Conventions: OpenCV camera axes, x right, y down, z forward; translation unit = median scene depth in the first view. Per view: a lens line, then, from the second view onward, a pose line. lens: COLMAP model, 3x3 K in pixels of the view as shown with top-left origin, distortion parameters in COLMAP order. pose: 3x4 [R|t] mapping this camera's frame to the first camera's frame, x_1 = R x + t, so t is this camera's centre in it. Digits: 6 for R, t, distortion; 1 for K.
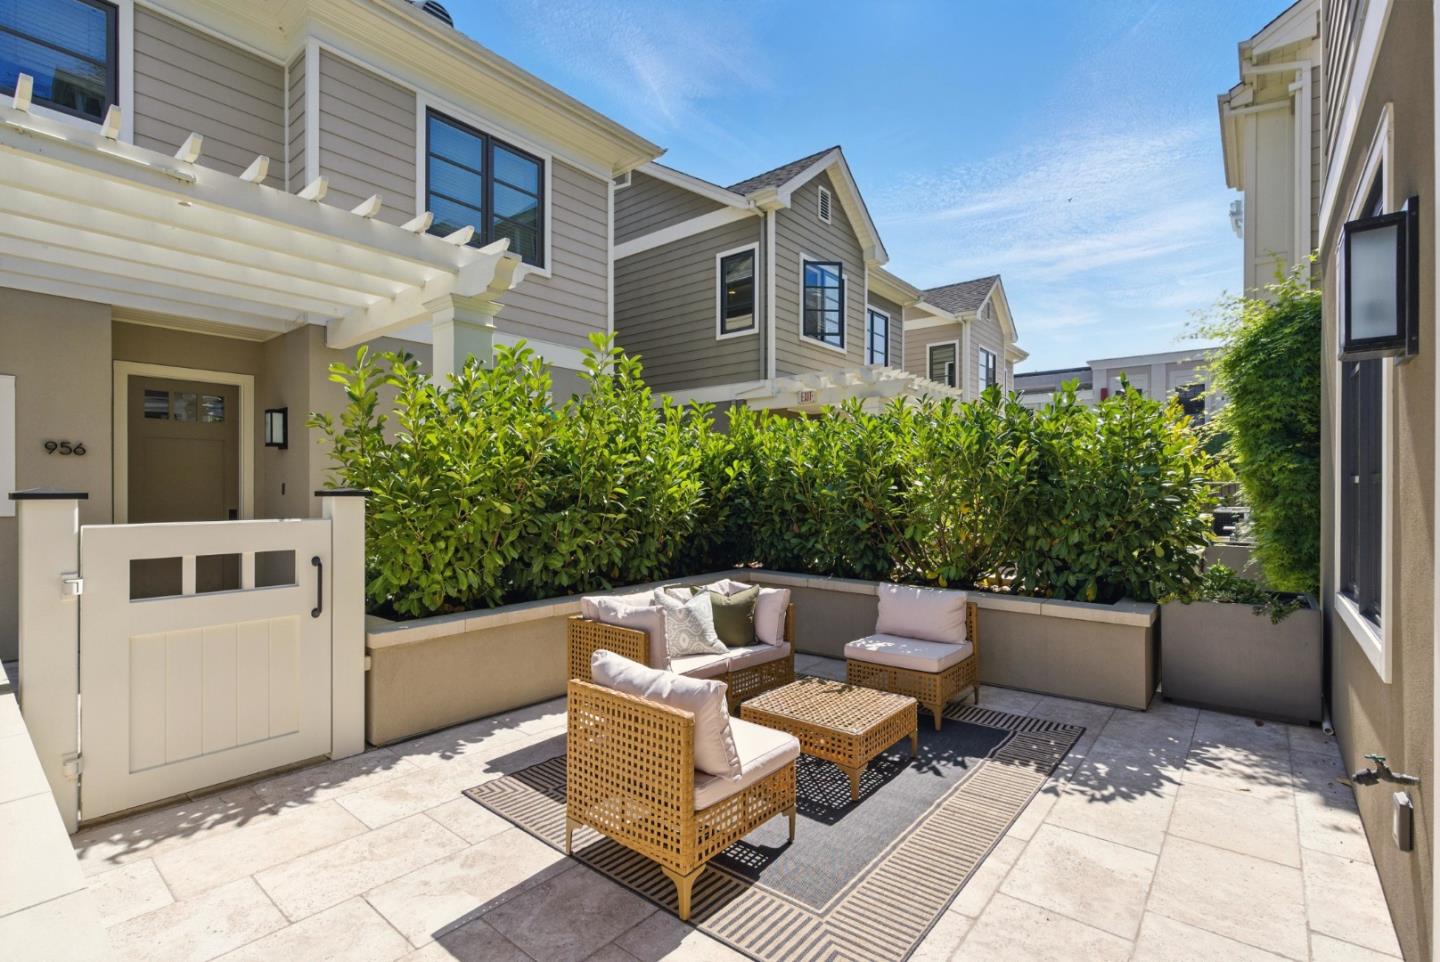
lens RADIAL K [[656.8, 0, 722.0], [0, 656.8, 485.2], [0, 0, 1]] dist [0.002007, 0.000246]
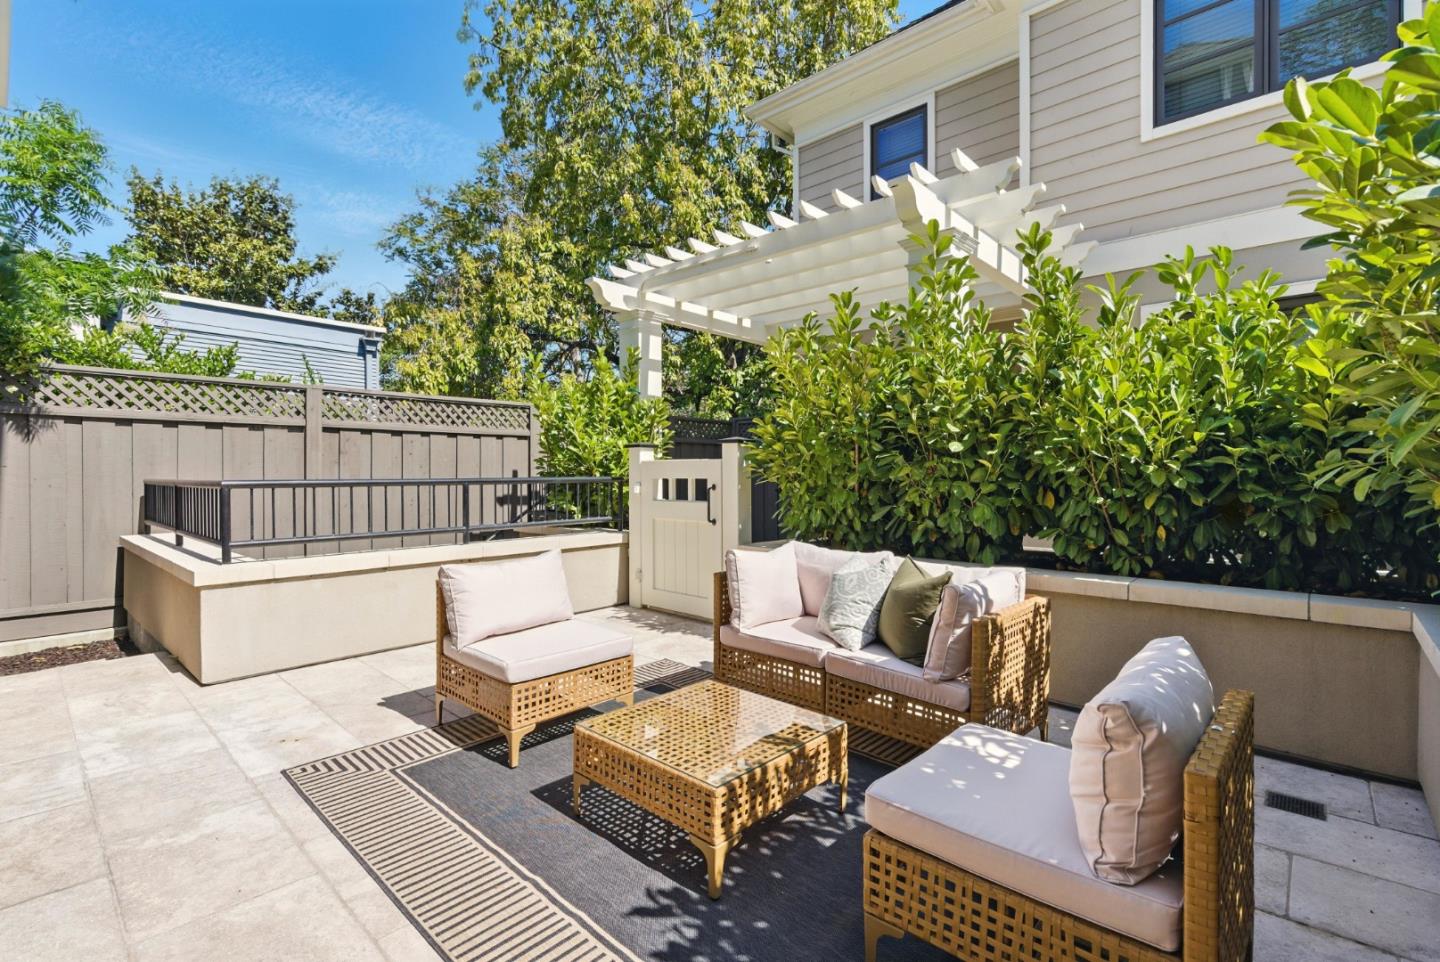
lens RADIAL K [[656.8, 0, 722.0], [0, 656.8, 485.2], [0, 0, 1]] dist [0.002007, 0.000246]
pose [[-0.053180, 0.009098, -0.998543, 0.857364], [-0.004277, 0.999947, 0.009339, 0.098423], [0.998576, 0.004767, -0.053138, 1.110497]]
